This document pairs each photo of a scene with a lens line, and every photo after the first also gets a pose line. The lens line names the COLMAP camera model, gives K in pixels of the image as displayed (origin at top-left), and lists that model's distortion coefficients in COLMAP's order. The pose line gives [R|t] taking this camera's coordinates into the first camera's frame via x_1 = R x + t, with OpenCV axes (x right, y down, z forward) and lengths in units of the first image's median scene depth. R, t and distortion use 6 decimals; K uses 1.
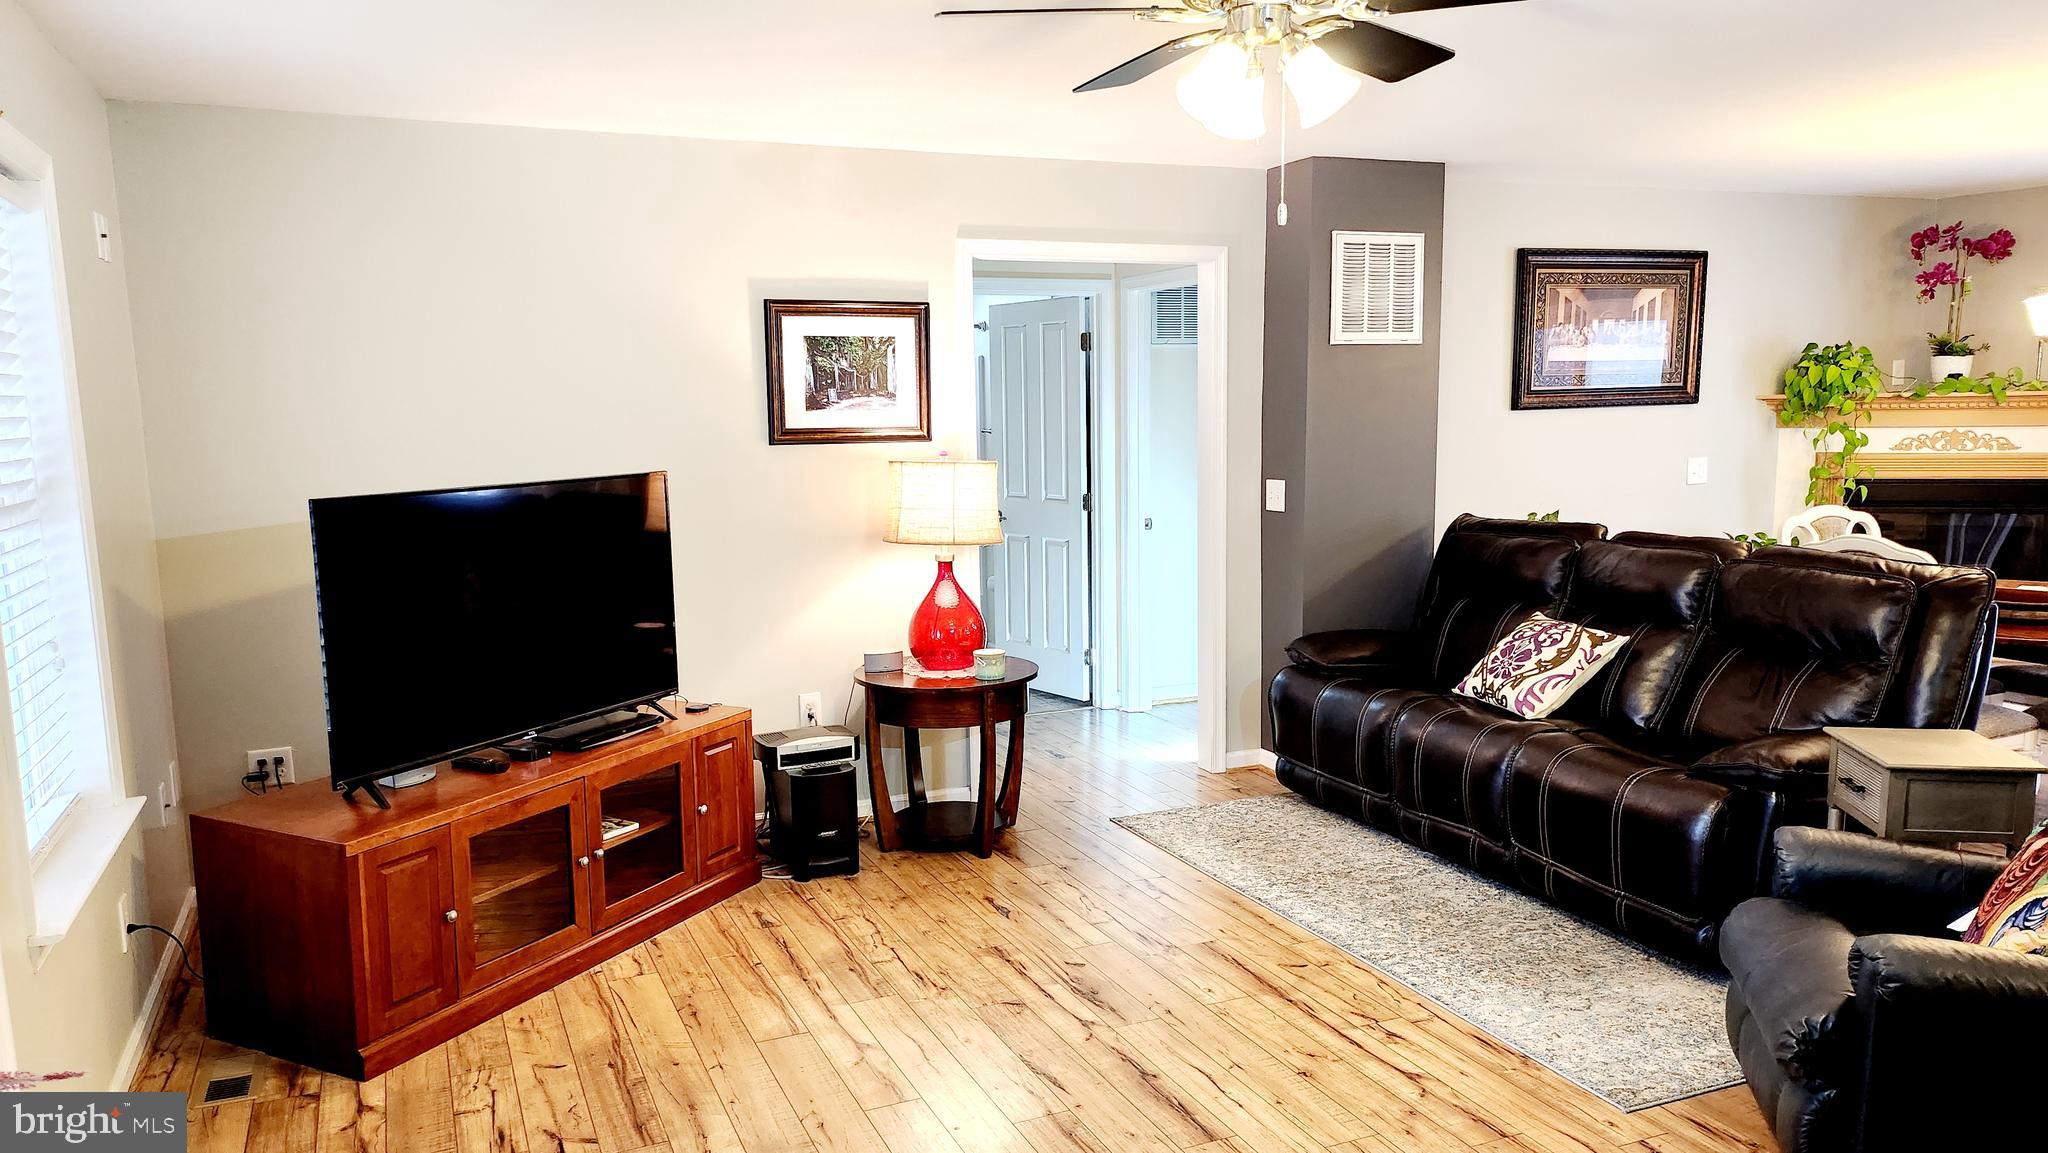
lens RADIAL K [[1511.1, 0, 997.5], [0, 1511.1, 581.6], [0, 0, 1]] dist [0.109209, -0.130988]
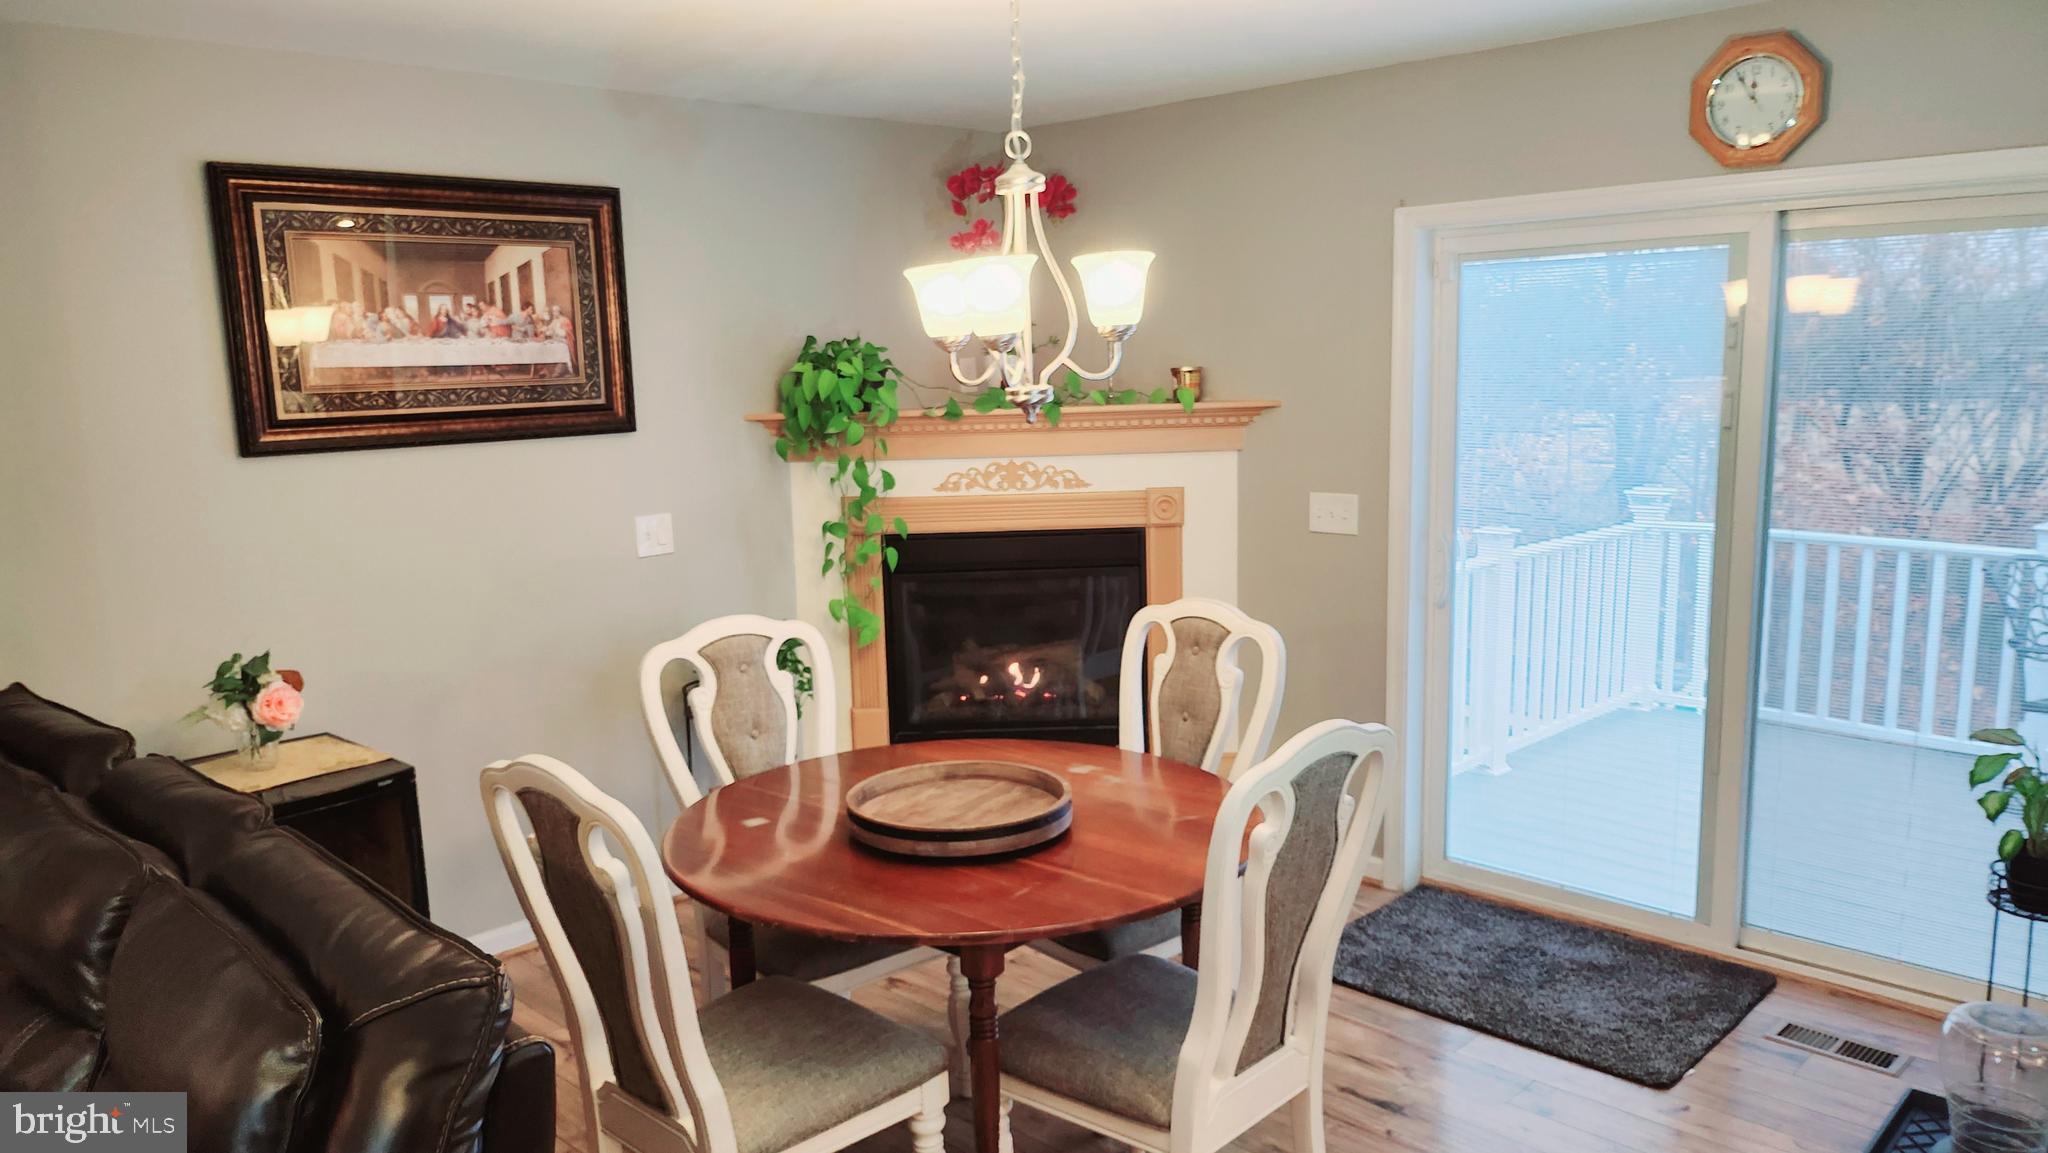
lens RADIAL K [[1526.7, 0, 1035.3], [0, 1526.7, 625.7], [0, 0, 1]] dist [0.032974, -0.003767]
pose [[0.931577, -0.070719, 0.356599, 0.384446], [0.051814, 0.996711, 0.062305, -0.067650], [-0.359833, -0.039565, 0.932178, 0.352304]]
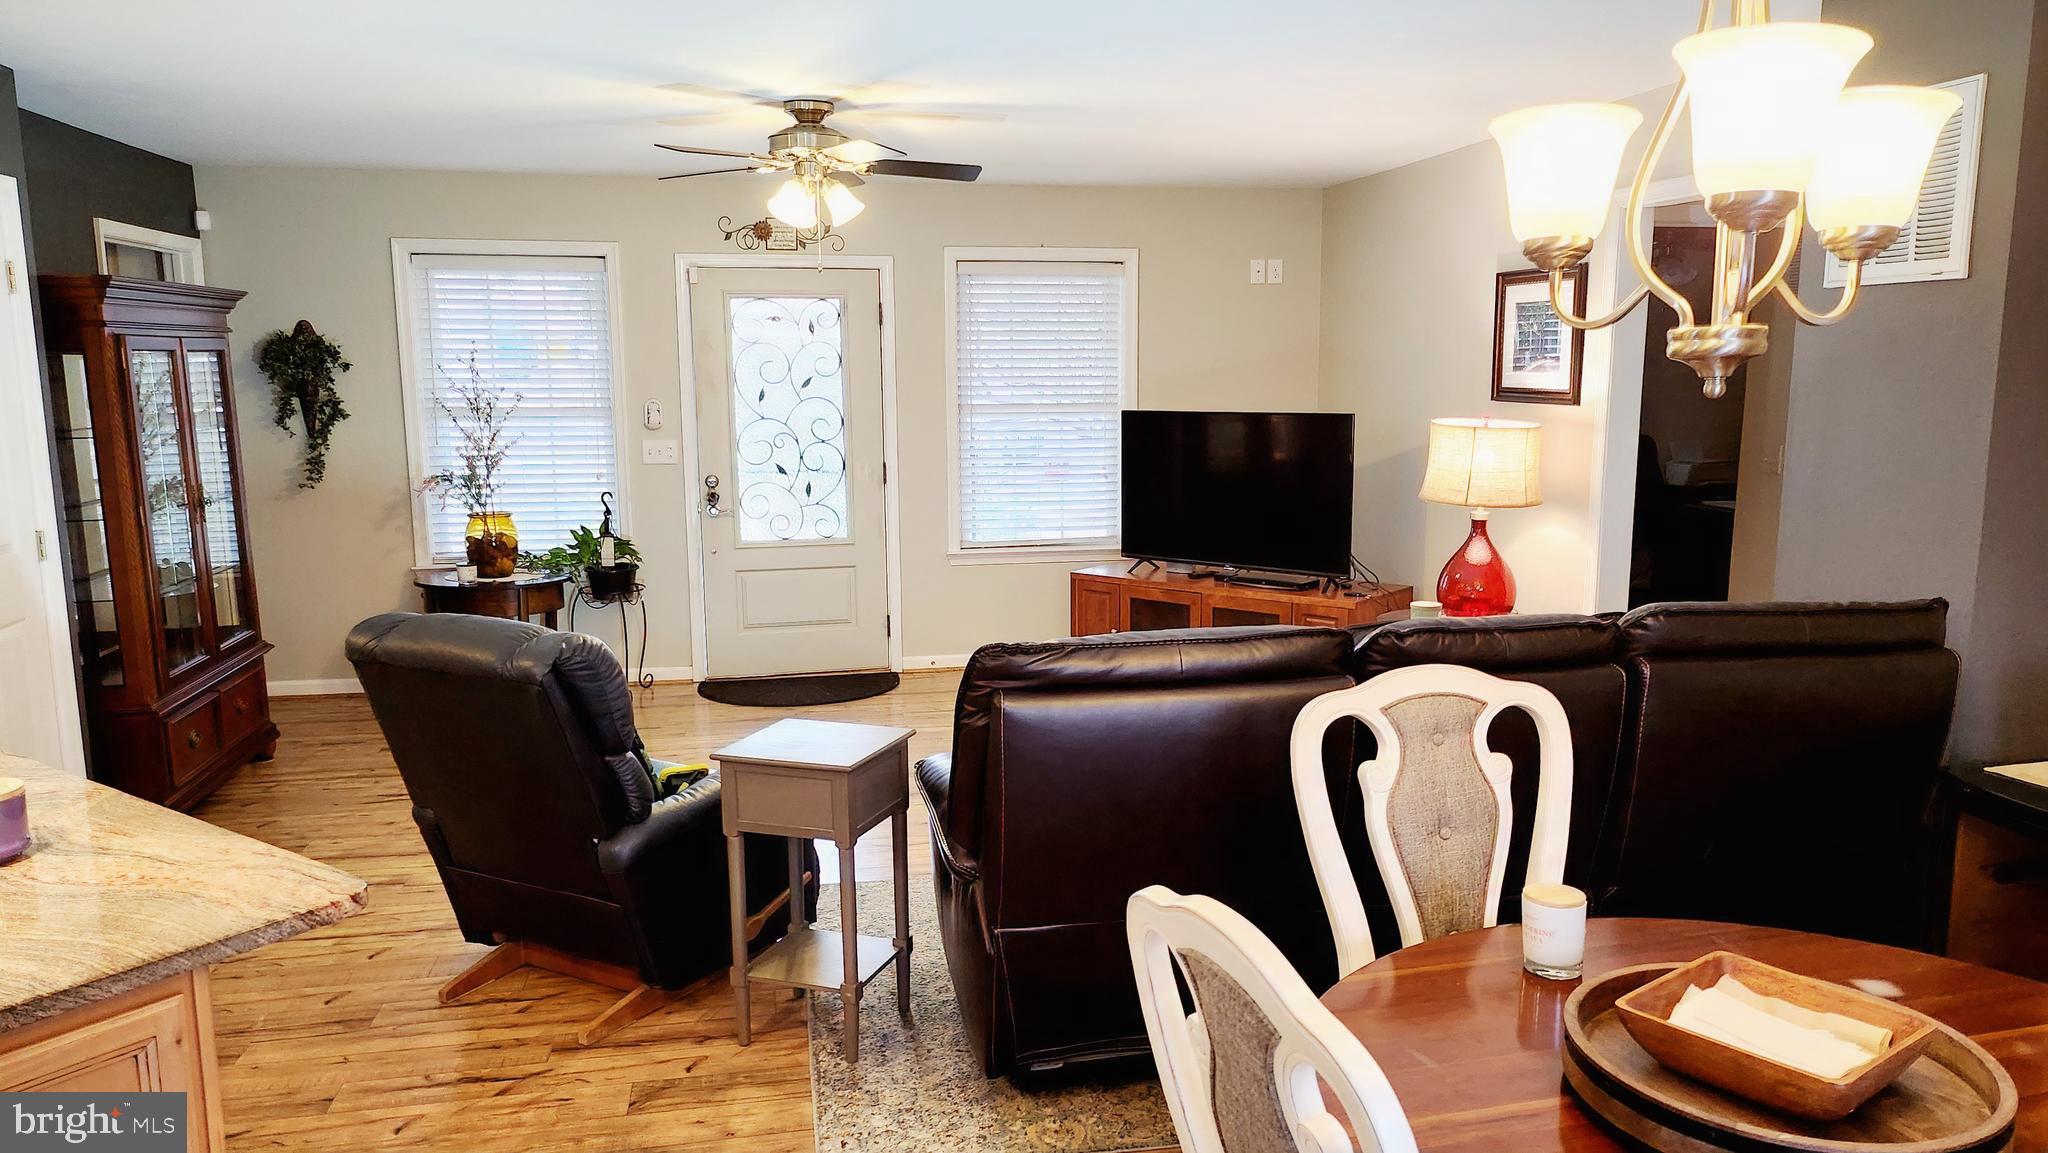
lens RADIAL K [[1511.1, 0, 997.5], [0, 1511.1, 581.6], [0, 0, 1]] dist [0.109209, -0.130988]
pose [[-0.258701, 0.154322, -0.953550, 0.800585], [-0.109071, 0.976176, 0.187575, -0.099984], [0.959780, 0.152531, -0.235706, 0.706288]]
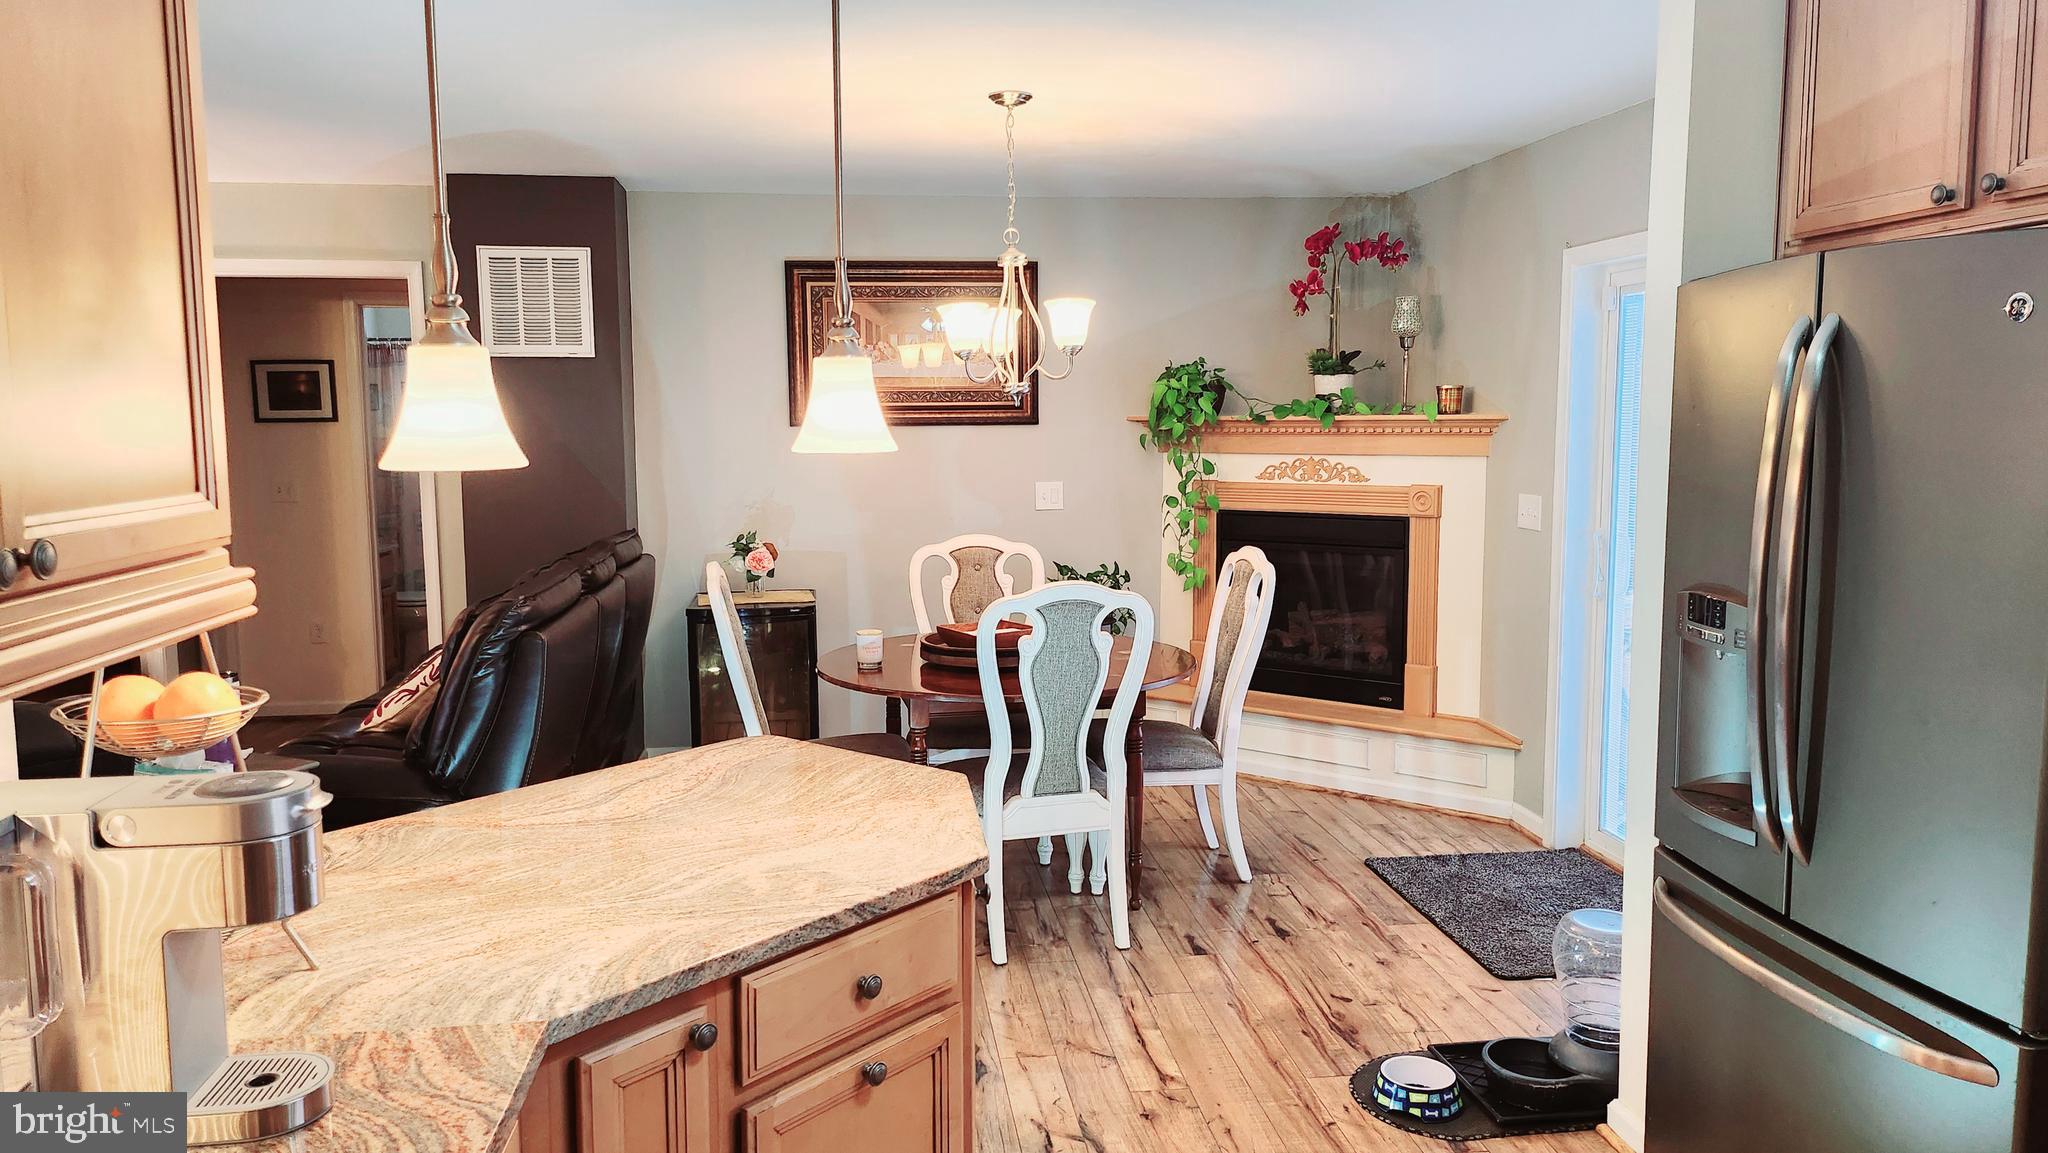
lens RADIAL K [[1511.1, 0, 997.5], [0, 1511.1, 581.6], [0, 0, 1]] dist [0.109209, -0.130988]
pose [[0.950307, 0.048724, -0.307476, 0.735634], [-0.049614, 0.998756, 0.004928, -0.022525], [0.307334, 0.010572, 0.951543, 0.109331]]
